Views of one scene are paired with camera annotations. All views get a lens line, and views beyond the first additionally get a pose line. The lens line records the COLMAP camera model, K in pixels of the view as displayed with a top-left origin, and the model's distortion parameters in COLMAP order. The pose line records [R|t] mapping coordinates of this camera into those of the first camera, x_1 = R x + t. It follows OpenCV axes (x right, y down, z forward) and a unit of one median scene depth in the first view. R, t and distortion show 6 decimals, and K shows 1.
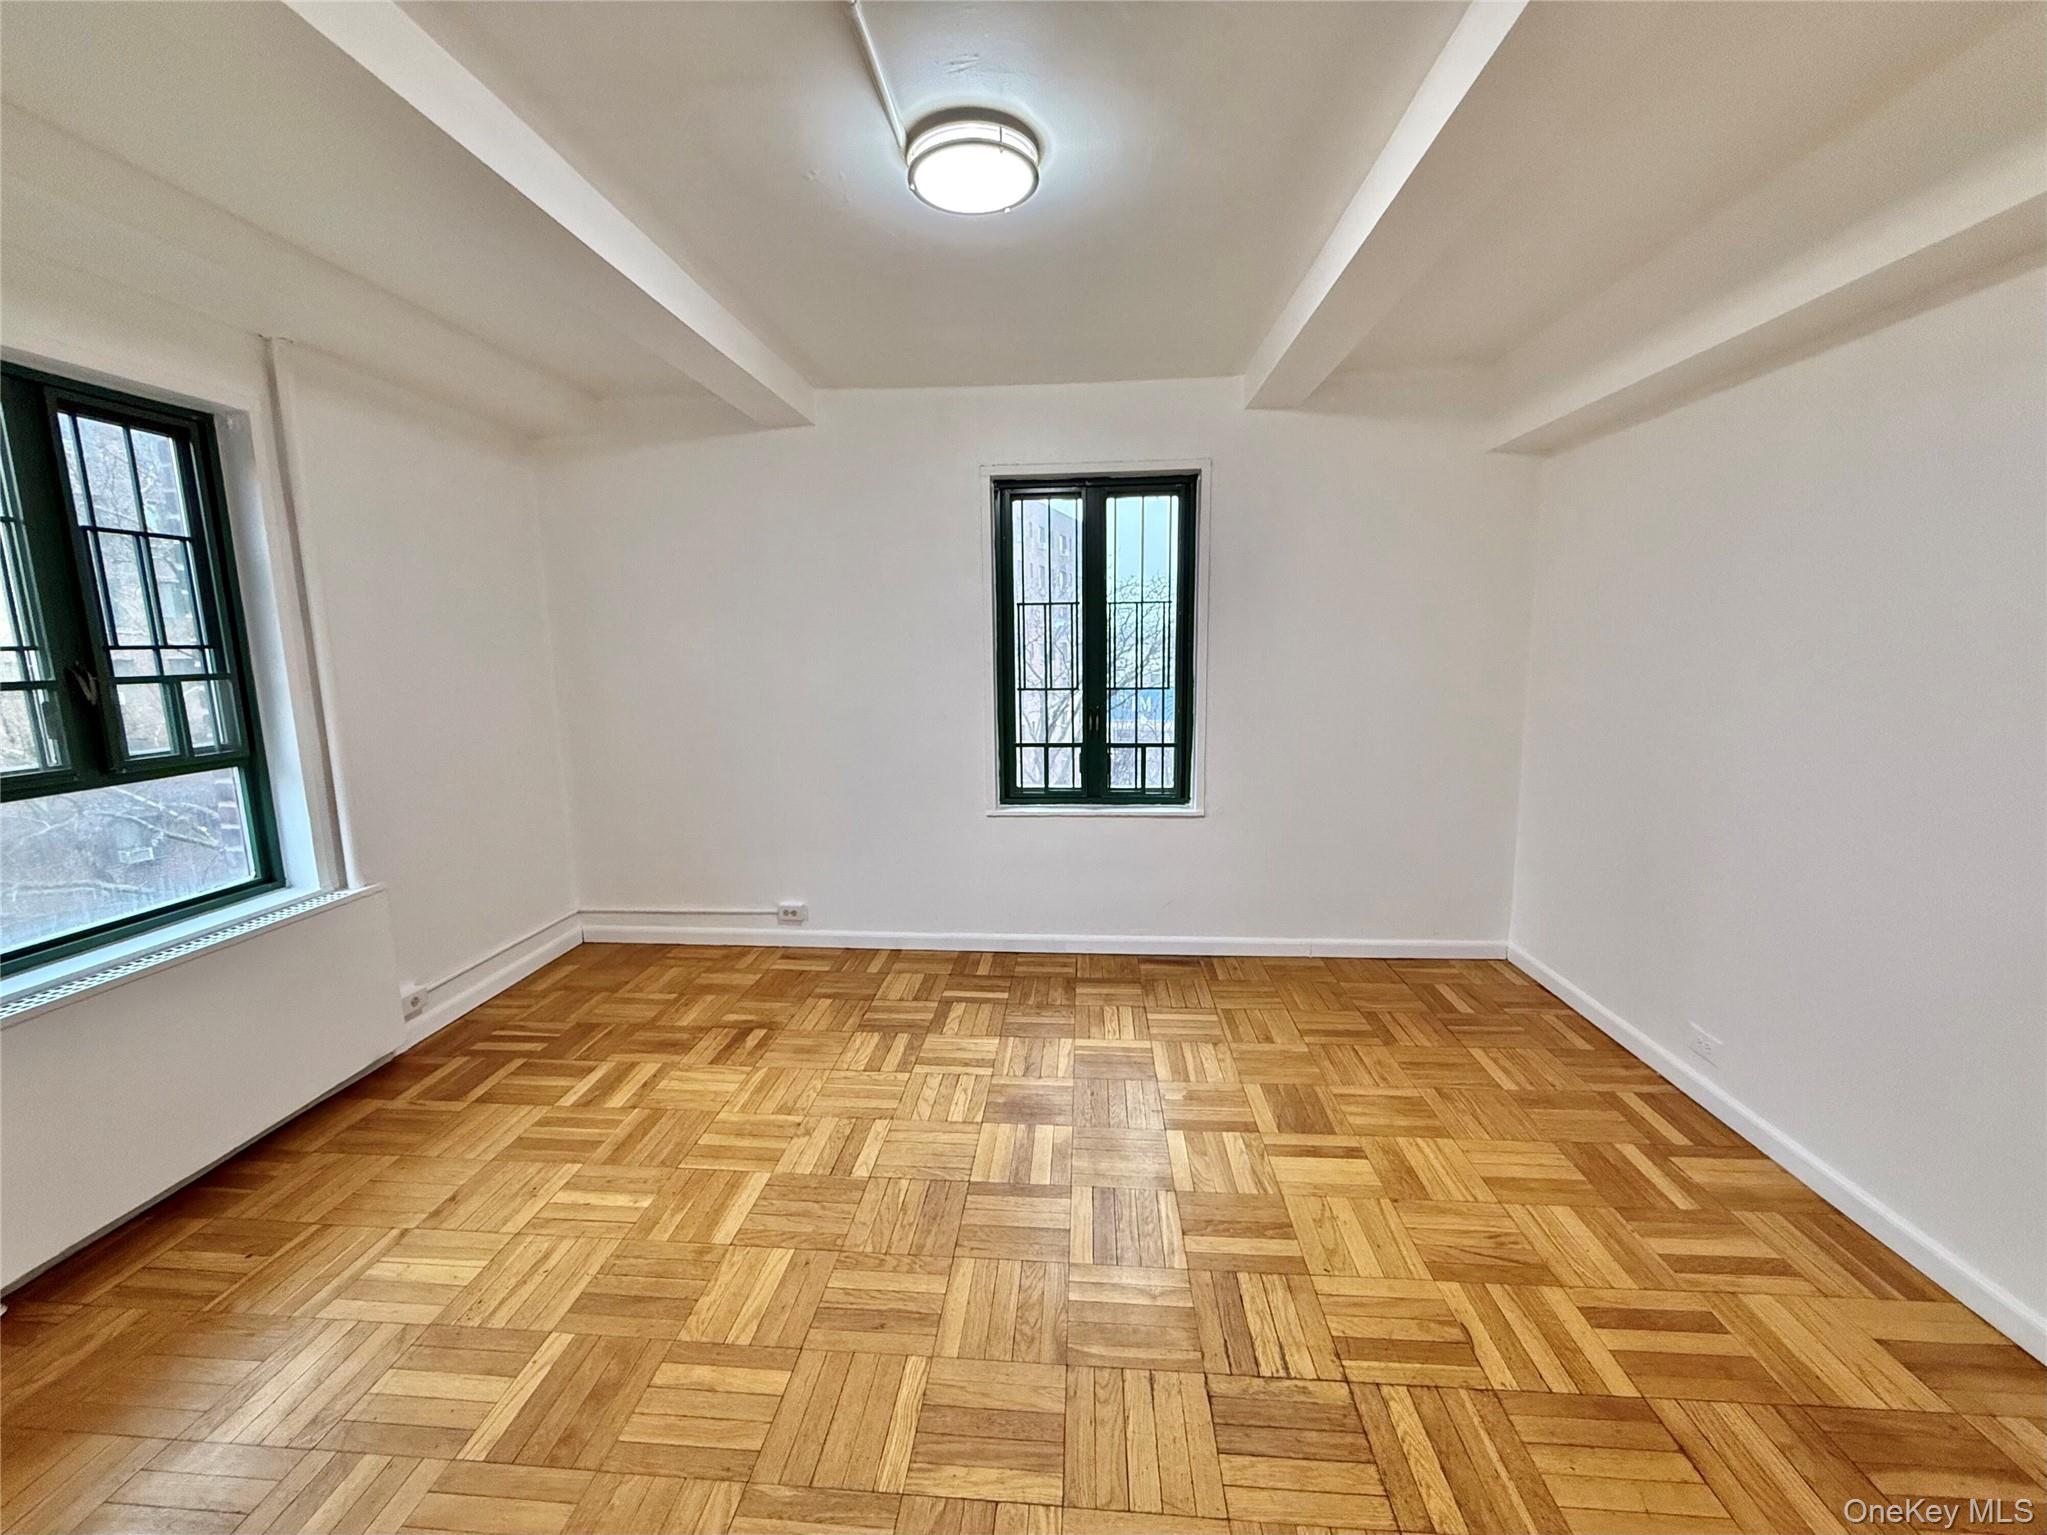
lens RADIAL K [[819.8, 0, 1017.5], [0, 819.8, 769.2], [0, 0, 1]] dist [-0.000925, 0.000151]
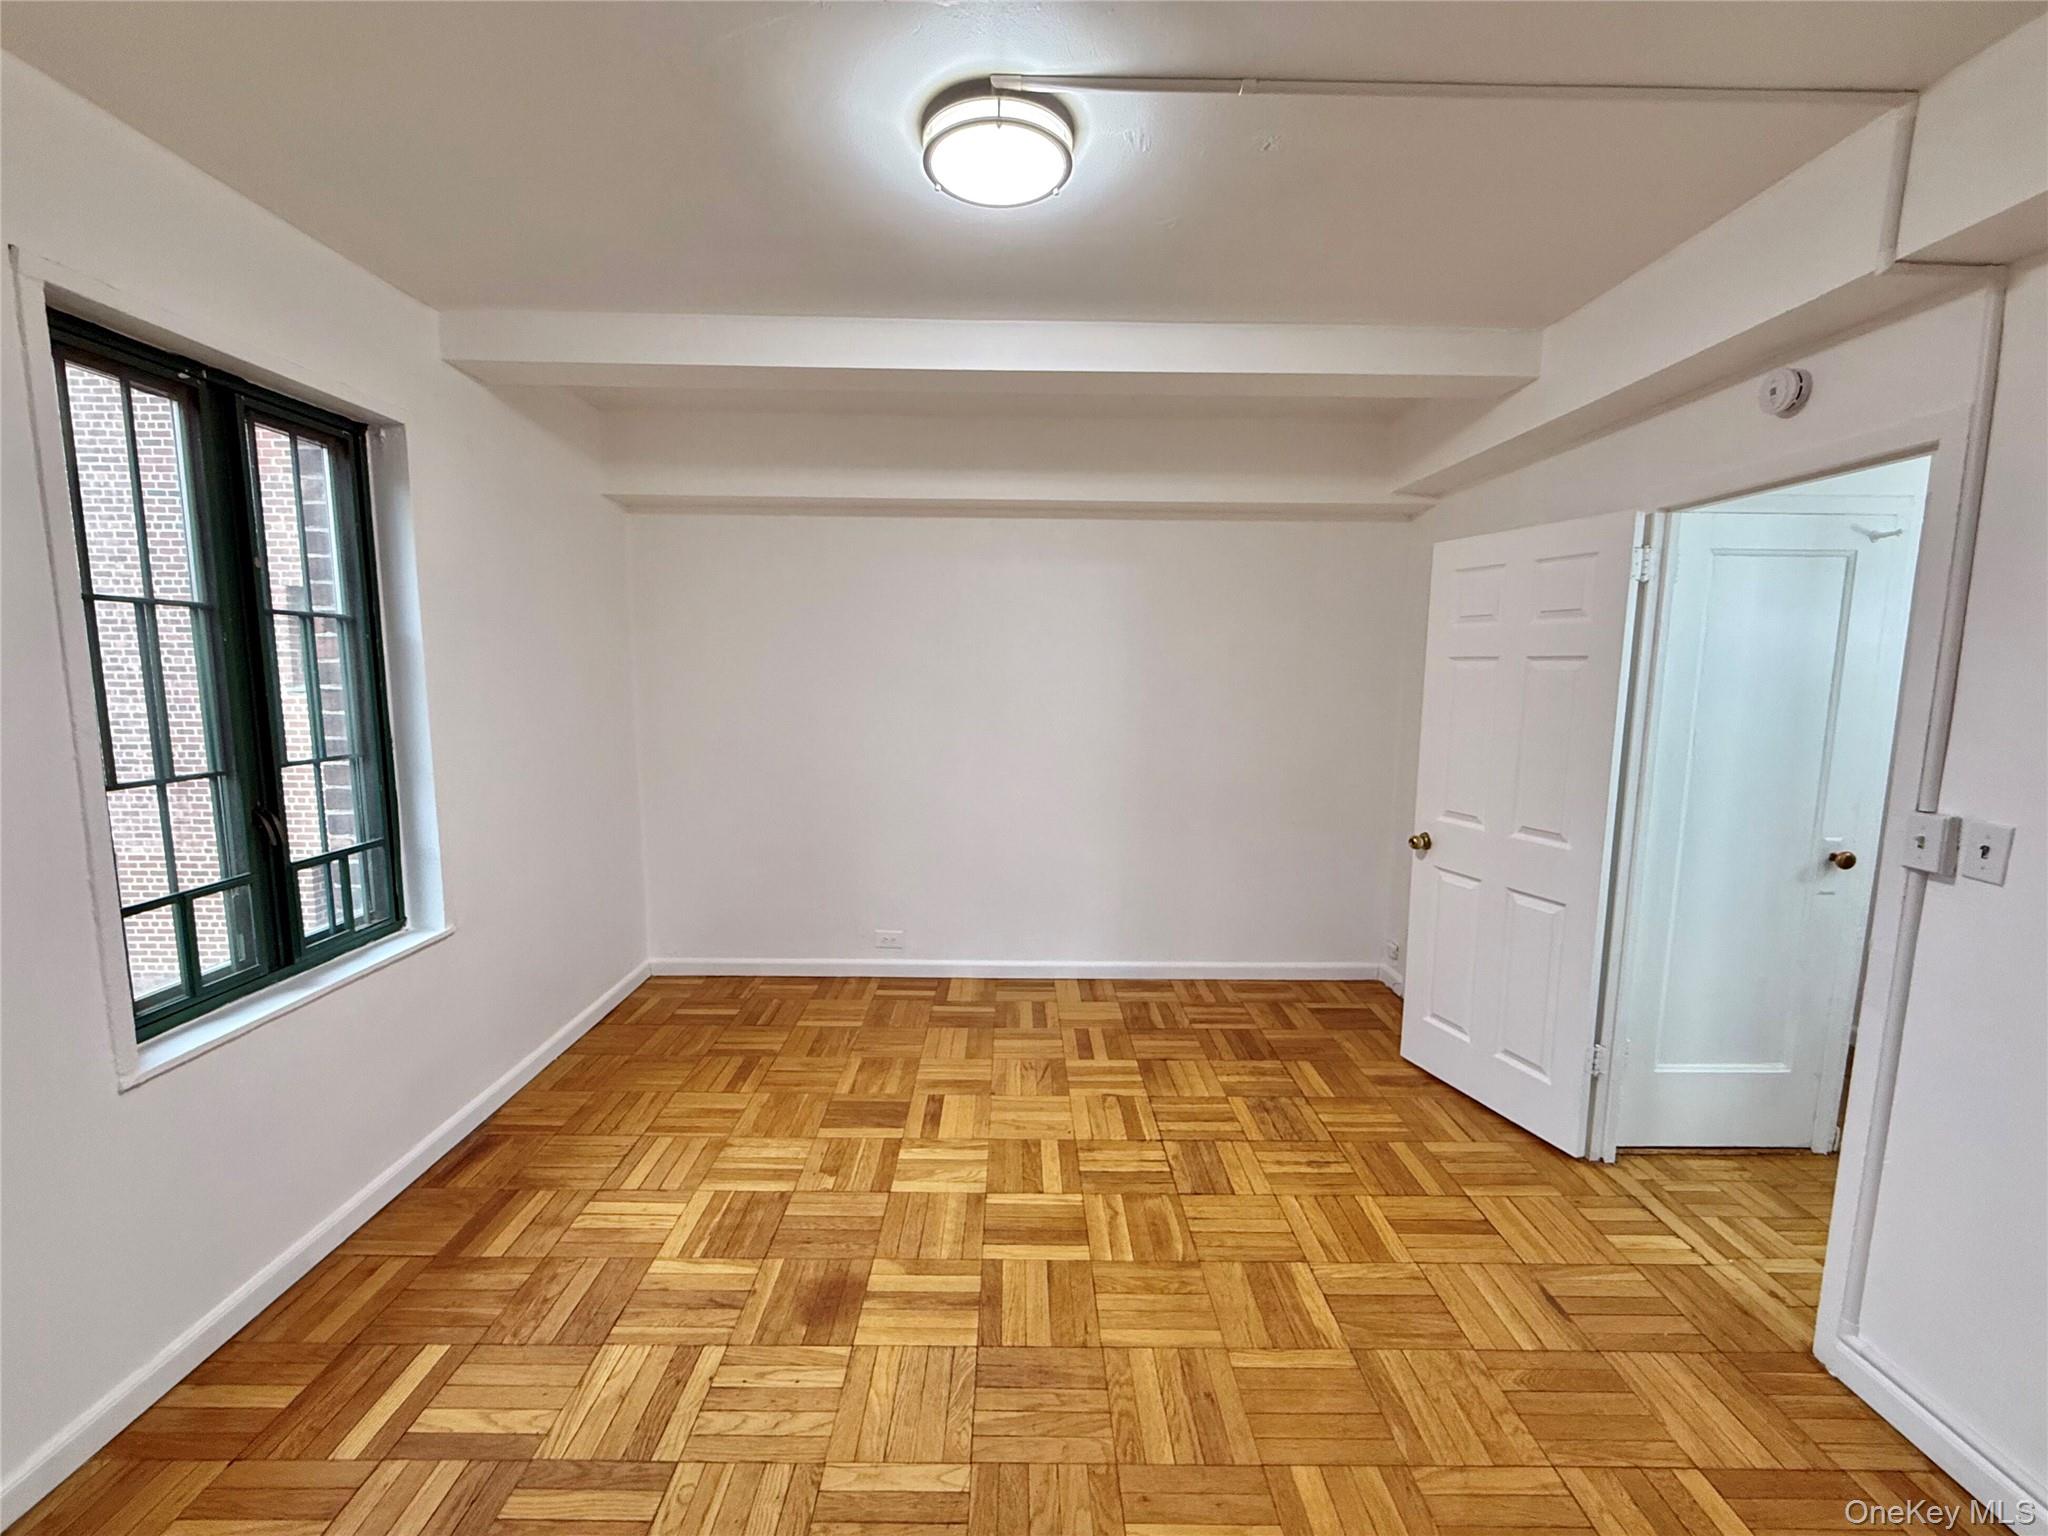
lens RADIAL K [[845.2, 0, 1020.2], [0, 845.2, 767.8], [0, 0, 1]] dist [-0.001103, 0.000206]
pose [[-0.087204, -0.106434, 0.990488, -0.657080], [0.145569, 0.982242, 0.118364, -0.122194], [-0.985497, 0.154506, -0.070162, 0.733178]]
